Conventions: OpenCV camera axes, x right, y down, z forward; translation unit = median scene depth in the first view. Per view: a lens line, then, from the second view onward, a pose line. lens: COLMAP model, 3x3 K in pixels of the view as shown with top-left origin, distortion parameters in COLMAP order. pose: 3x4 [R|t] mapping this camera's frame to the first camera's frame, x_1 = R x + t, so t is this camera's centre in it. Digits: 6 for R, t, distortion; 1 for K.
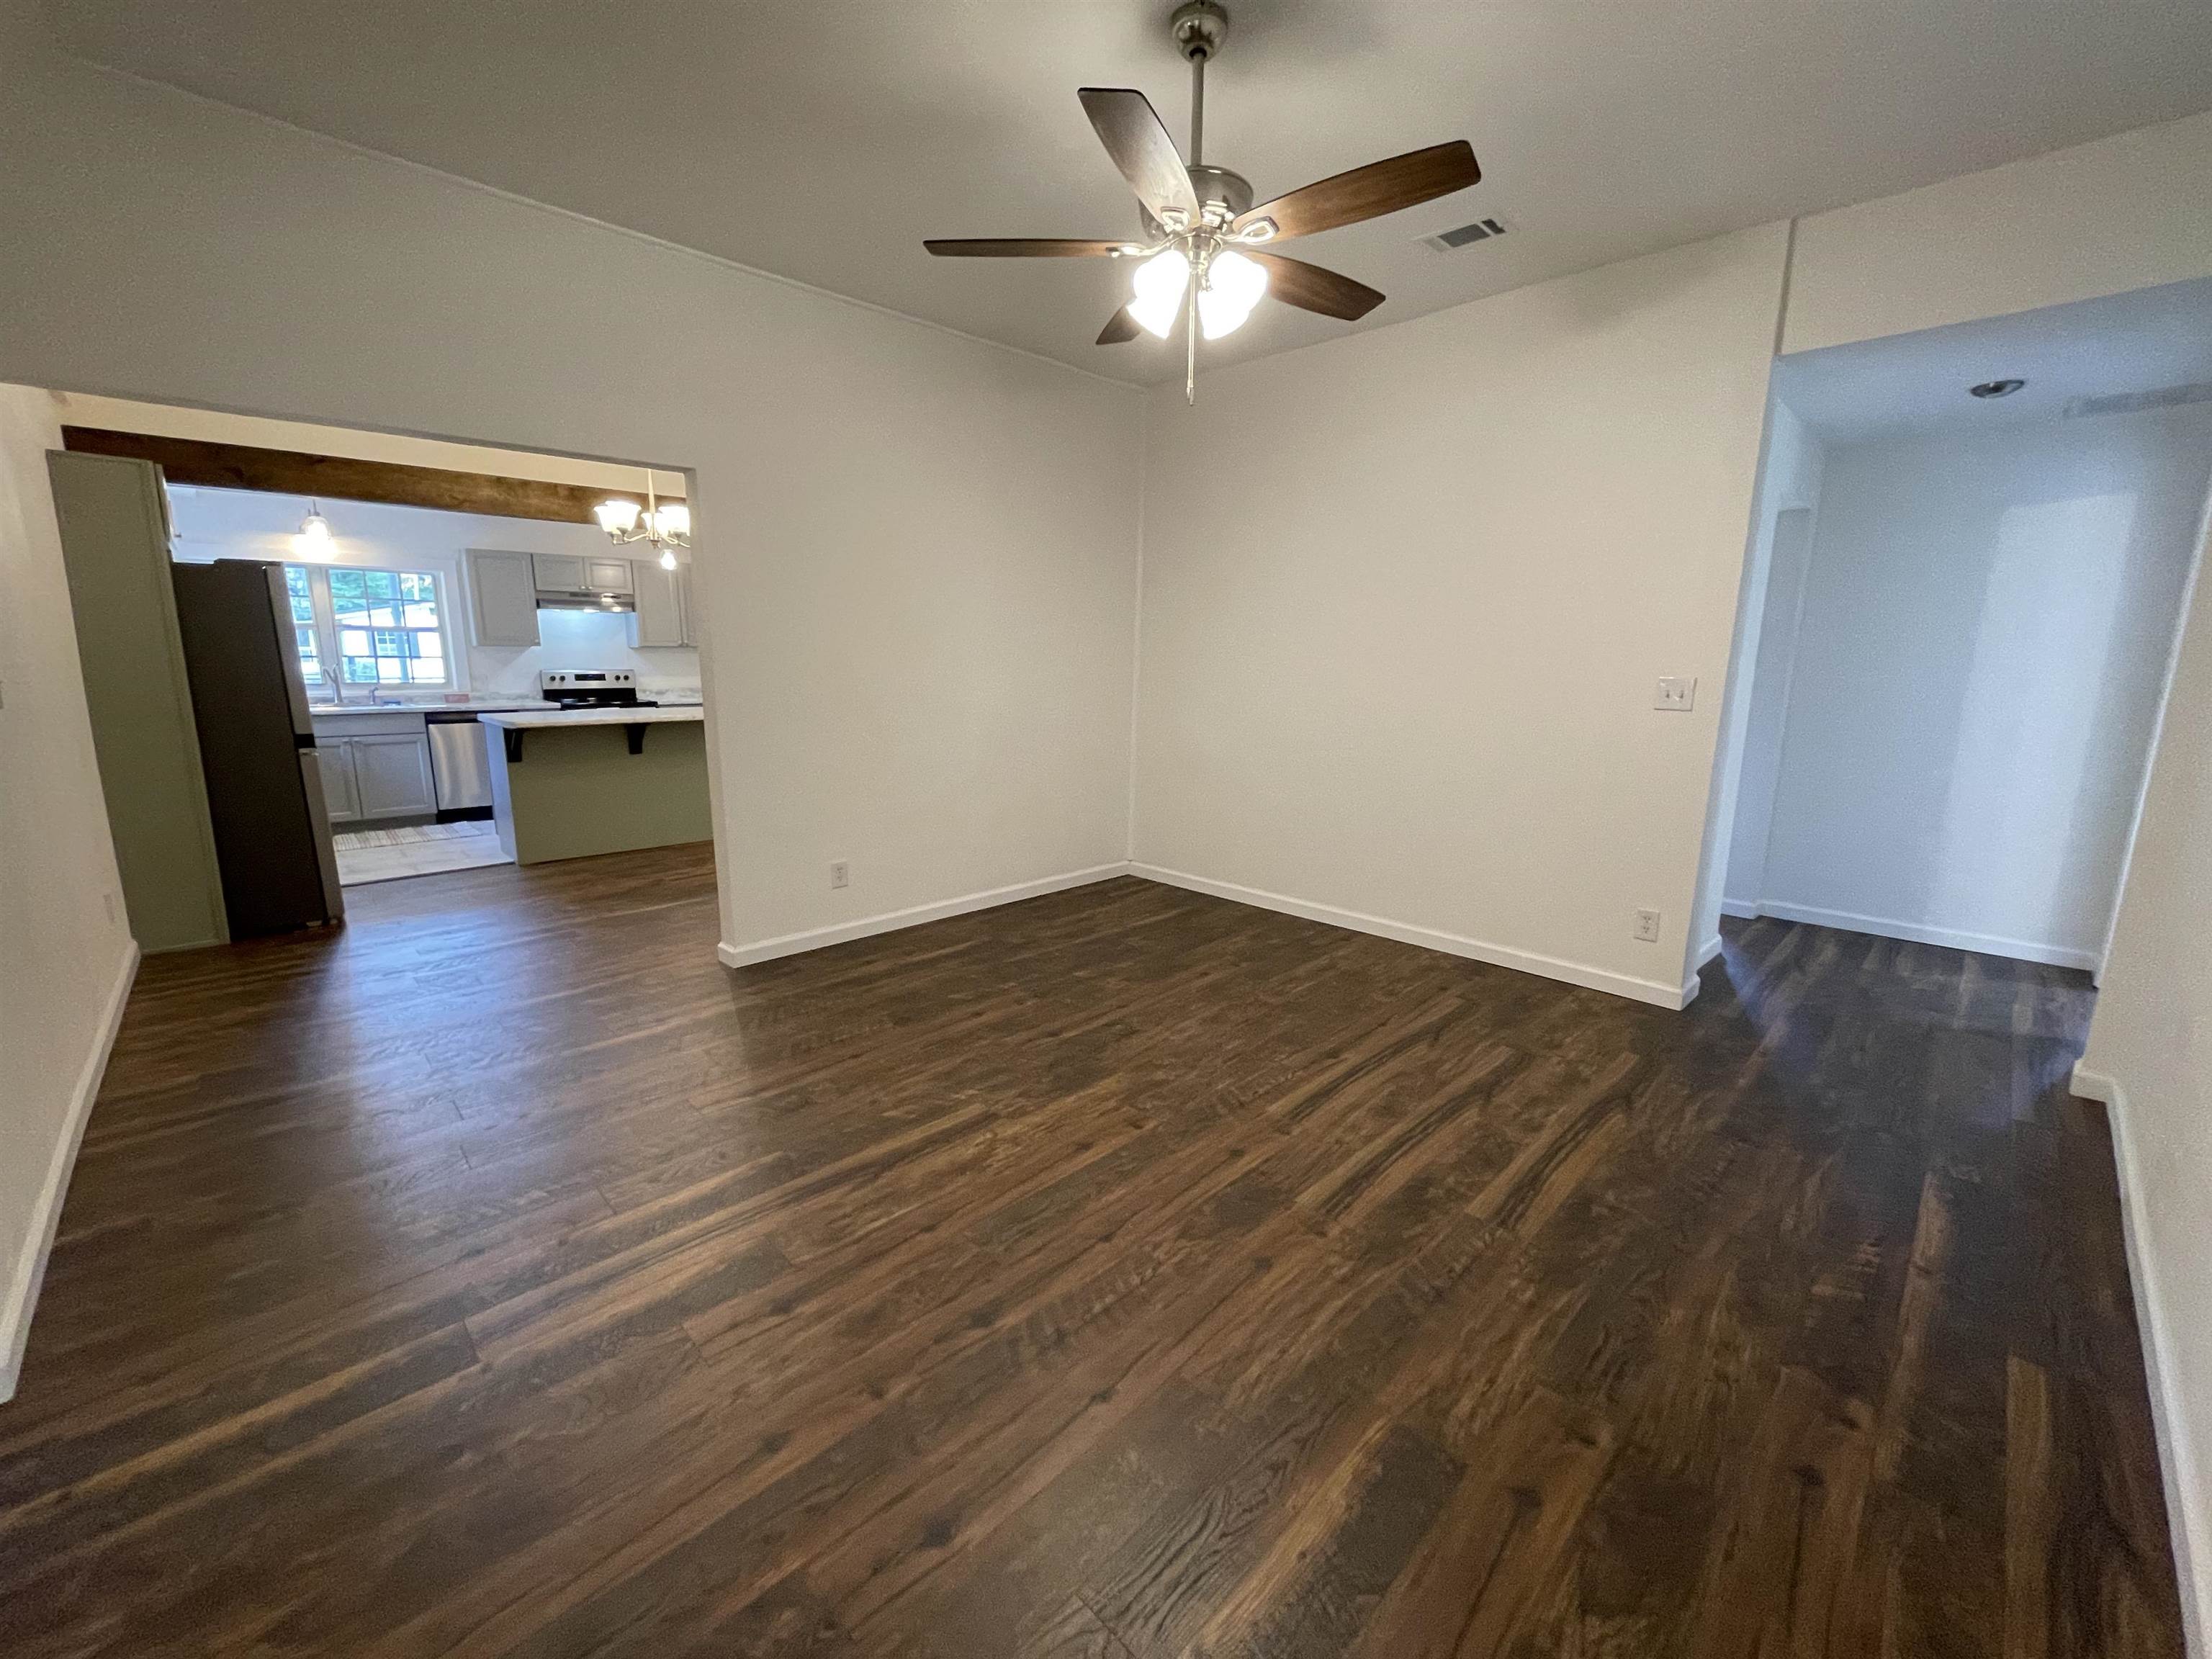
lens RADIAL K [[892.8, 0, 1106.0], [0, 892.8, 829.5], [0, 0, 1]] dist [-0.003692, -0.000056]
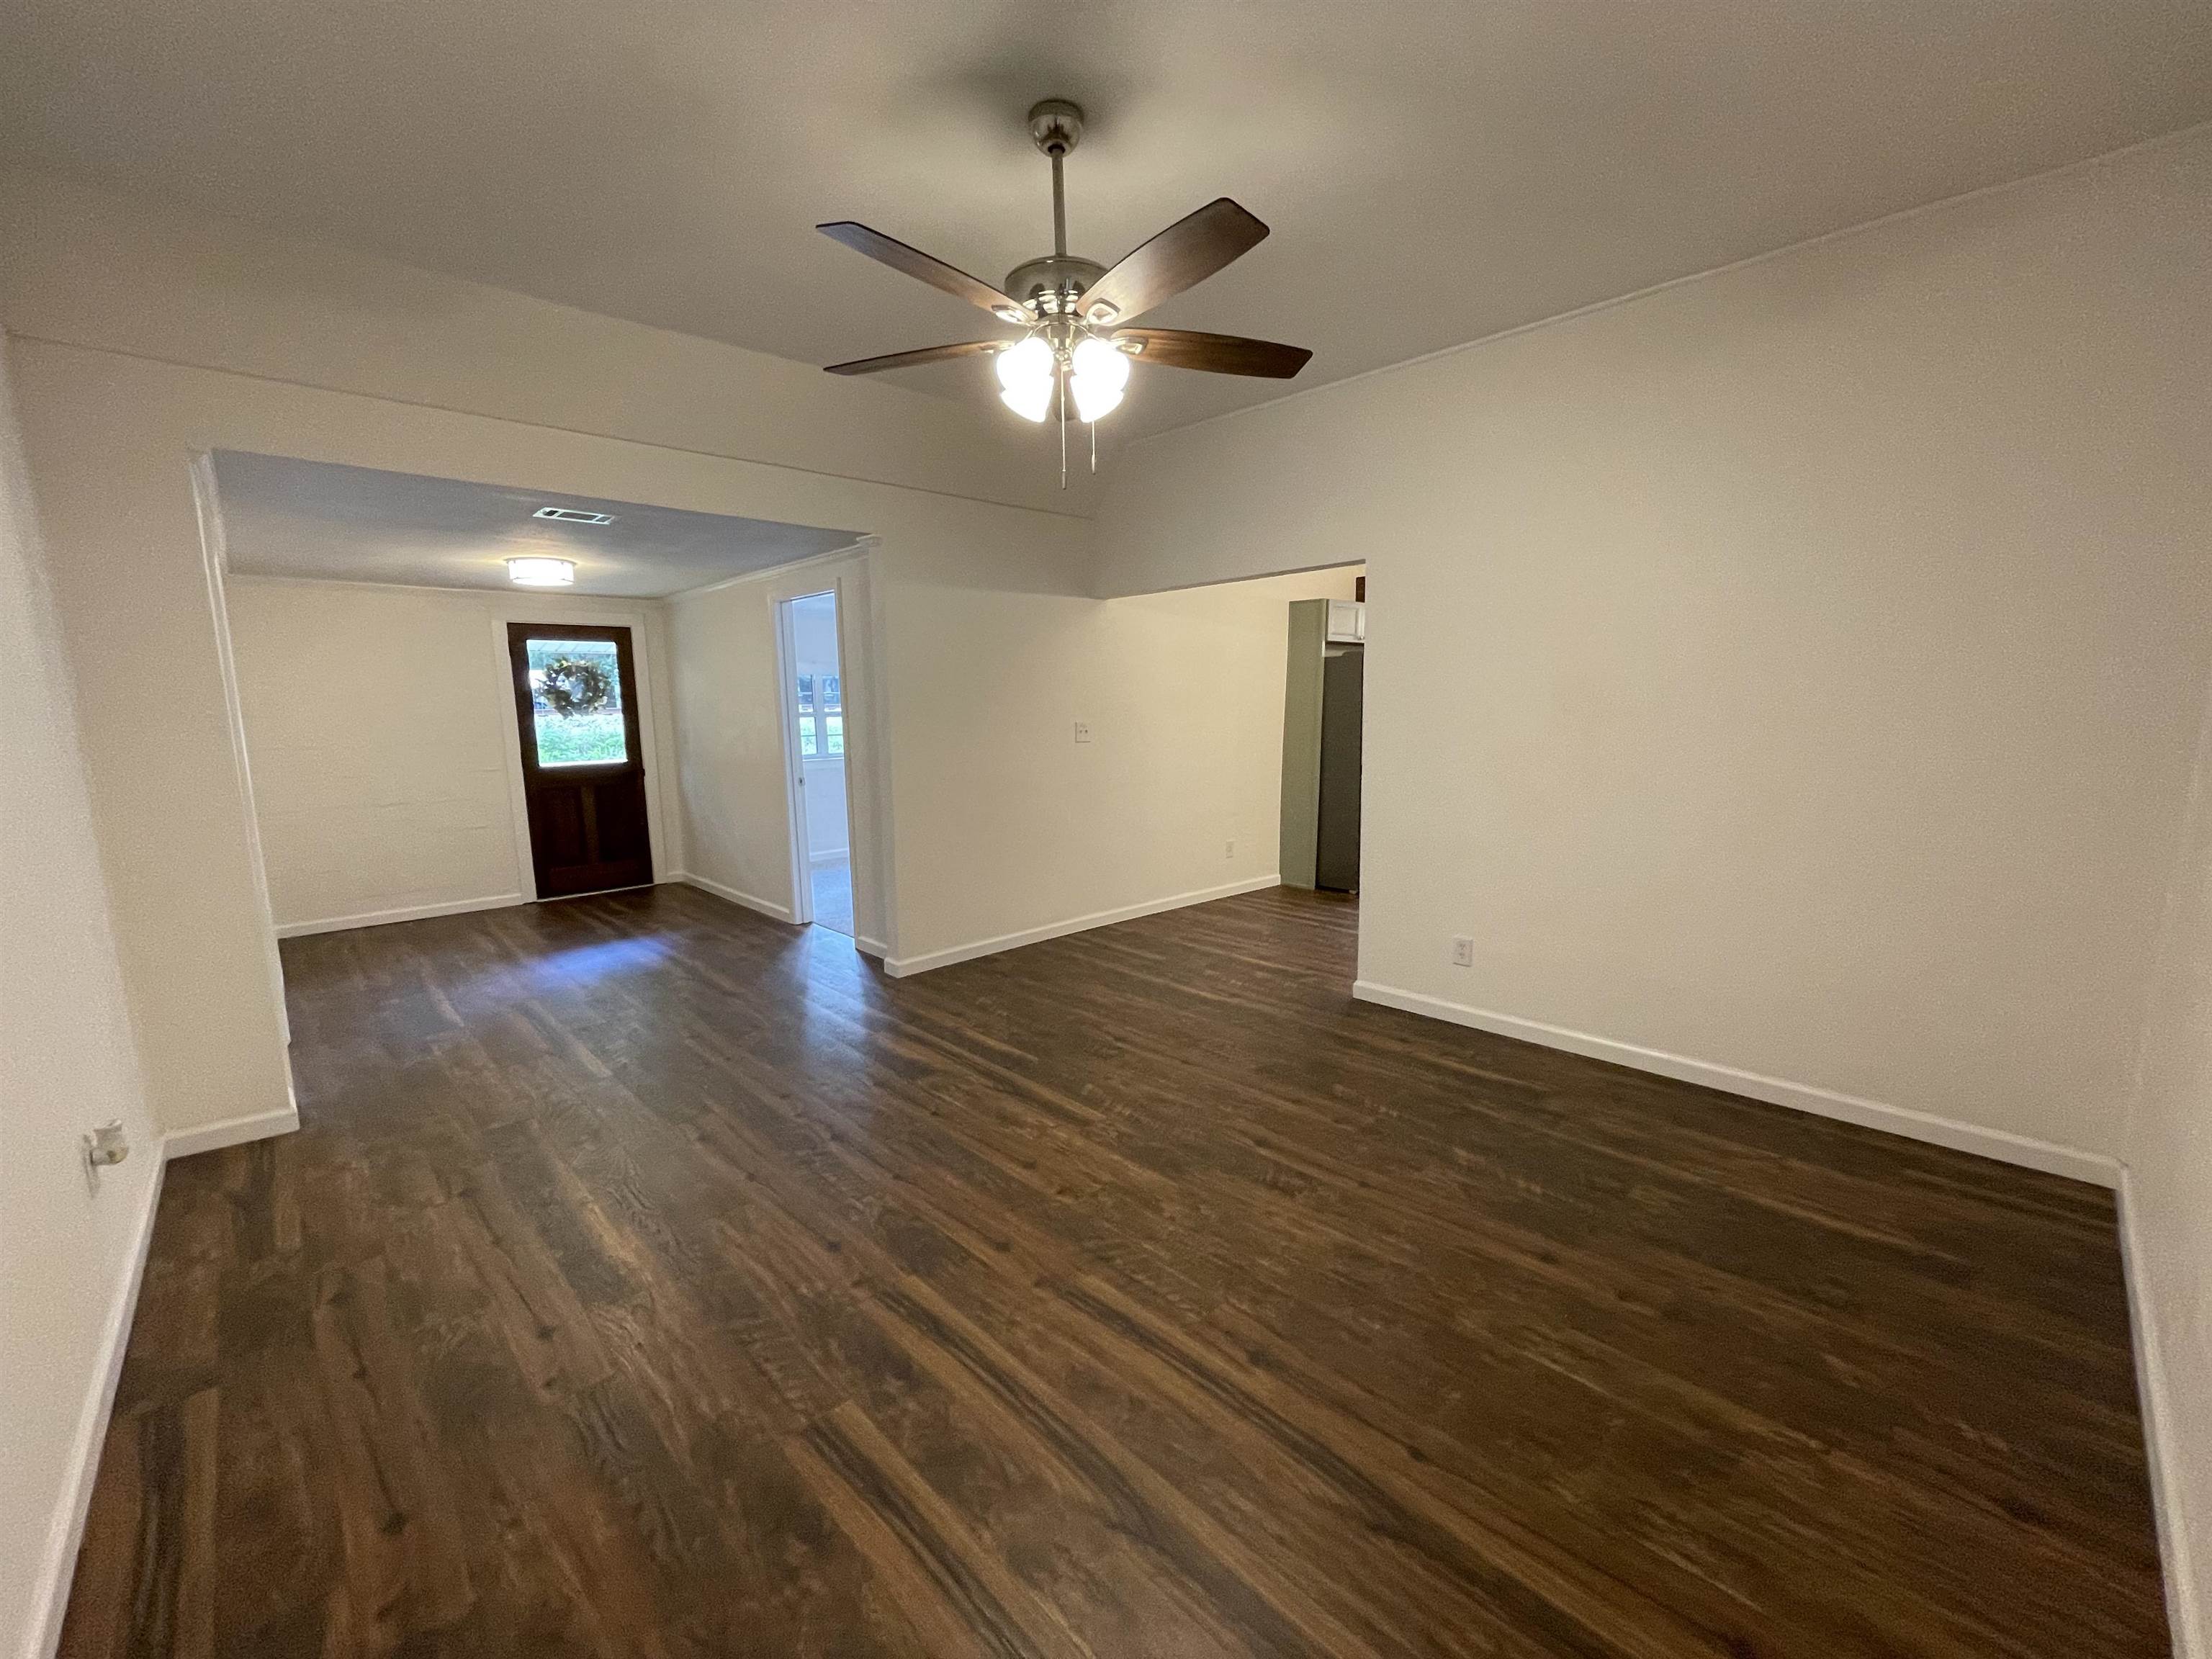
lens RADIAL K [[892.8, 0, 1106.0], [0, 892.8, 829.5], [0, 0, 1]] dist [-0.003692, -0.000056]
pose [[-0.009690, 0.137856, -0.990405, 0.963349], [-0.176608, 0.974645, 0.137390, -0.215086], [0.984234, 0.176244, 0.014902, 0.936657]]
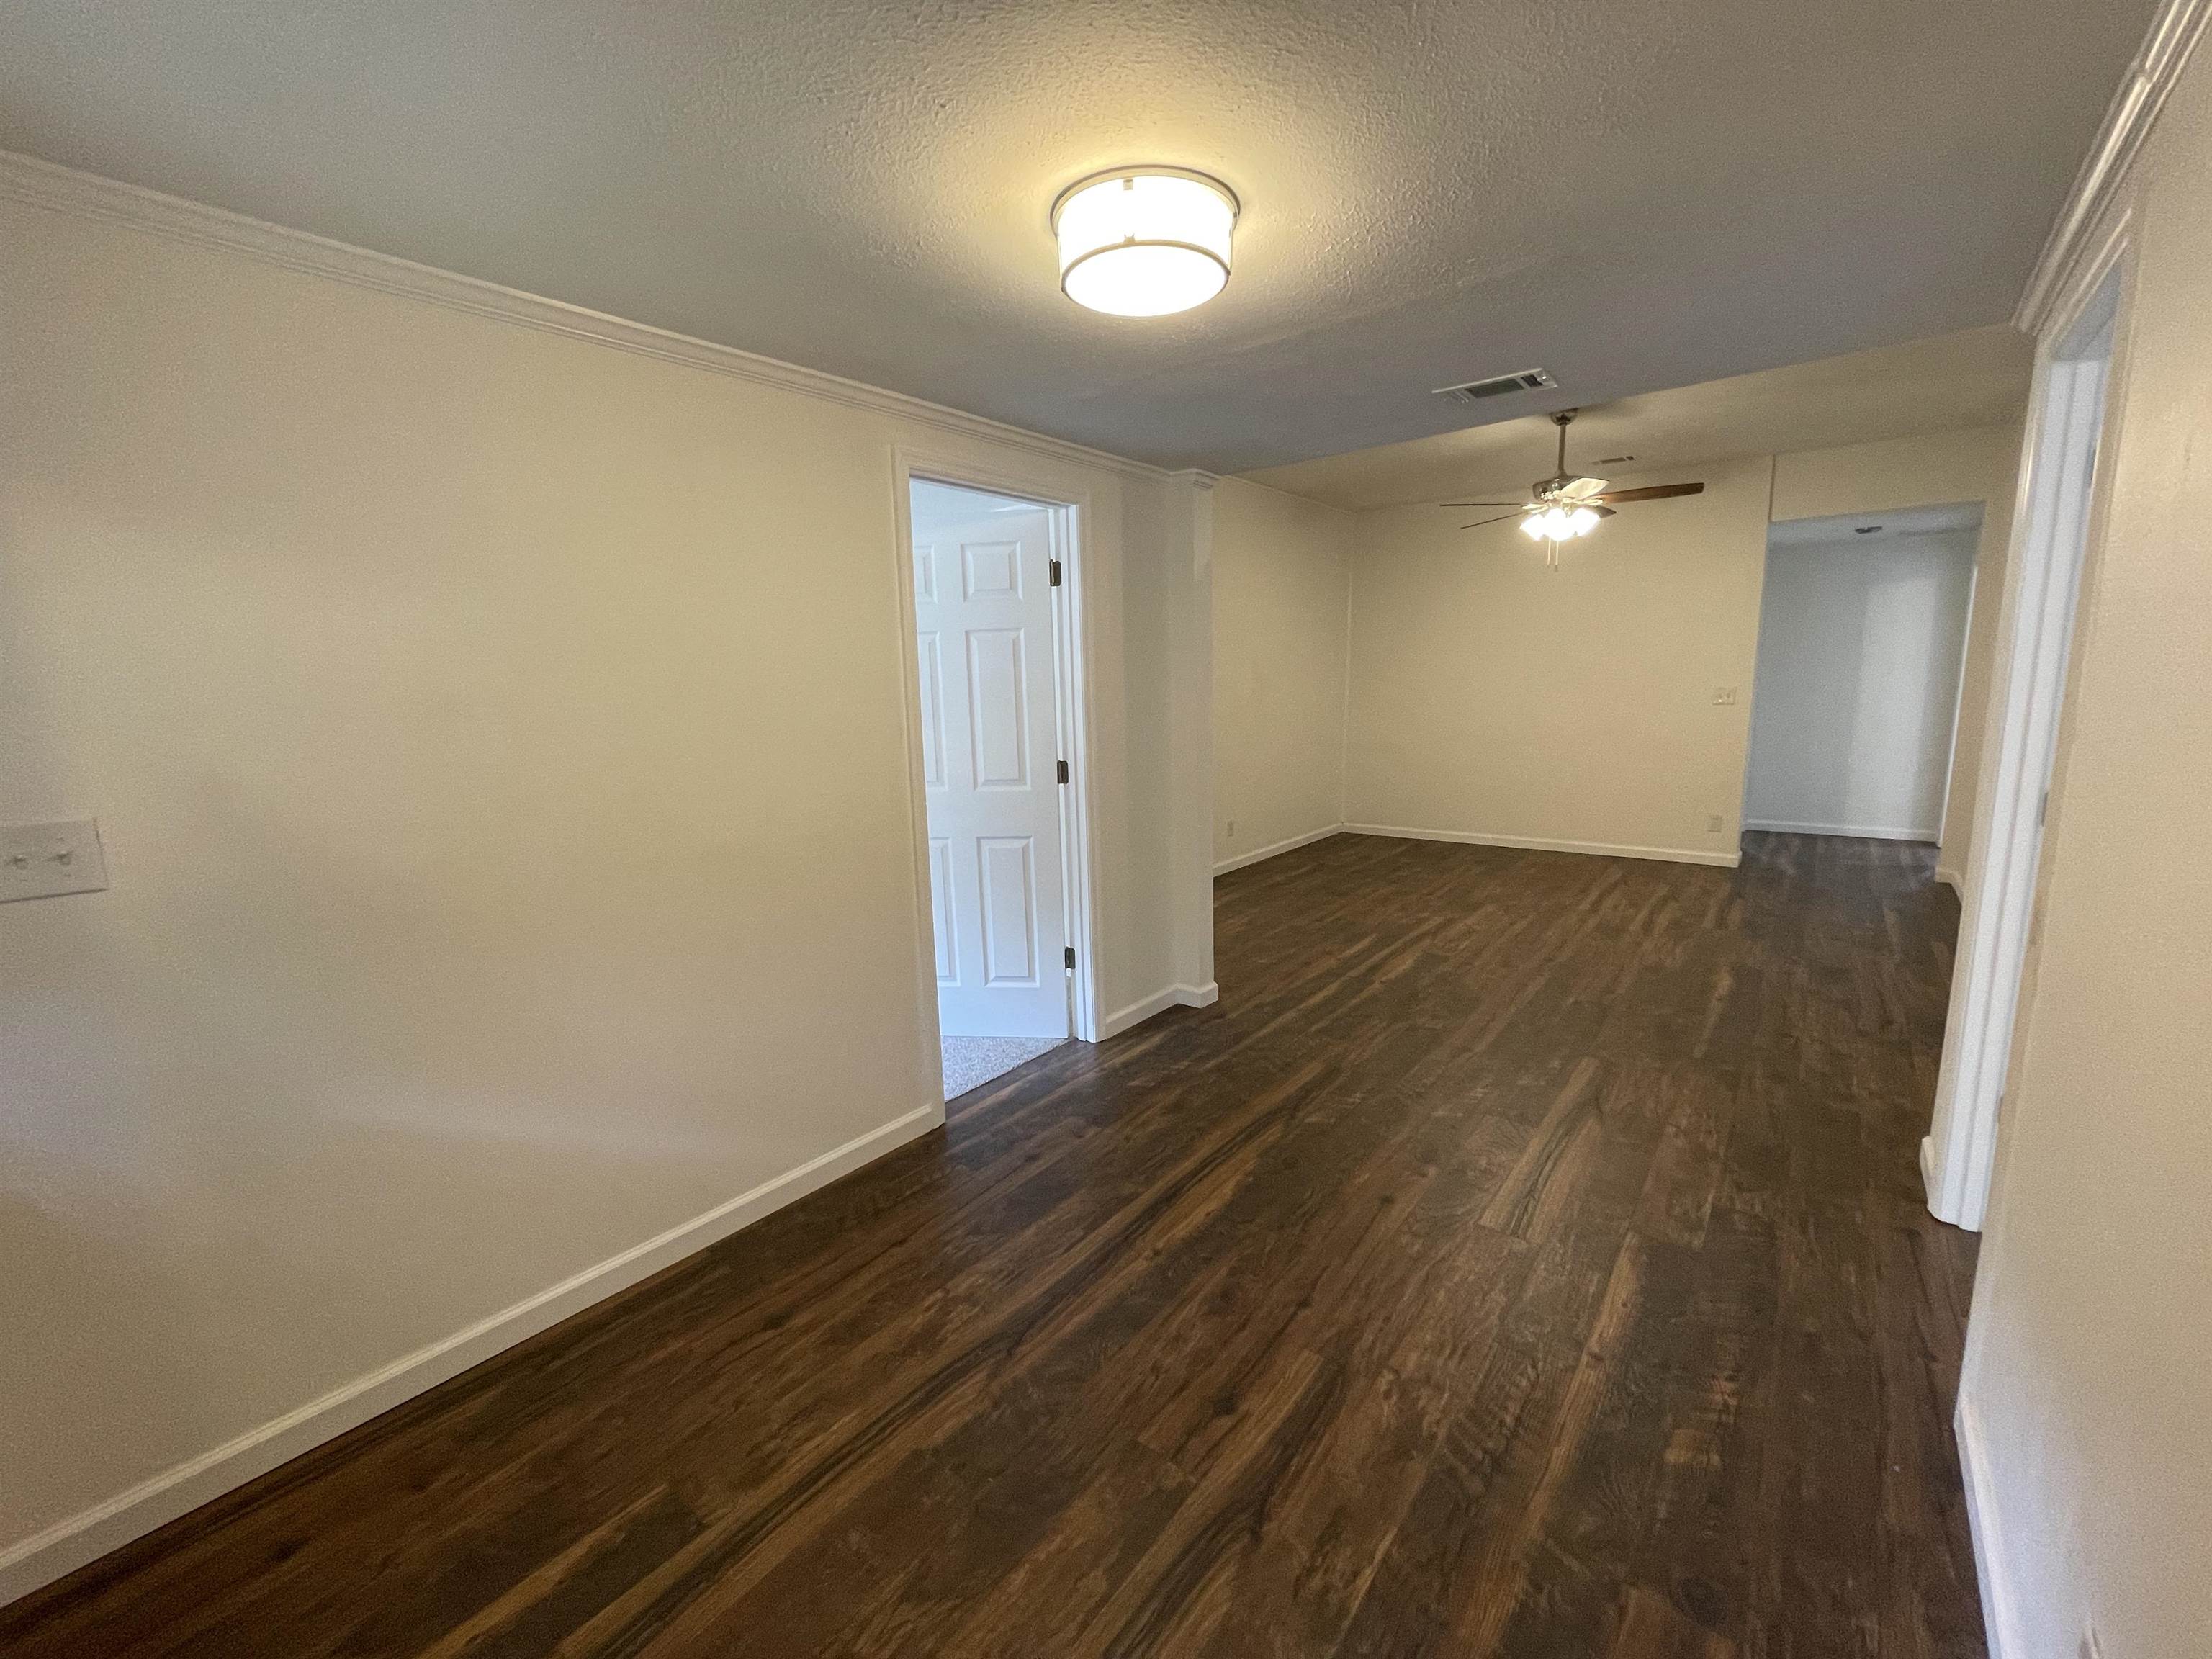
lens RADIAL K [[892.8, 0, 1106.0], [0, 892.8, 829.5], [0, 0, 1]] dist [-0.003692, -0.000056]
pose [[0.992887, -0.053397, 0.106420, -1.086088], [0.056394, 0.998087, -0.025347, 0.128486], [-0.104863, 0.031168, 0.993998, -0.893499]]
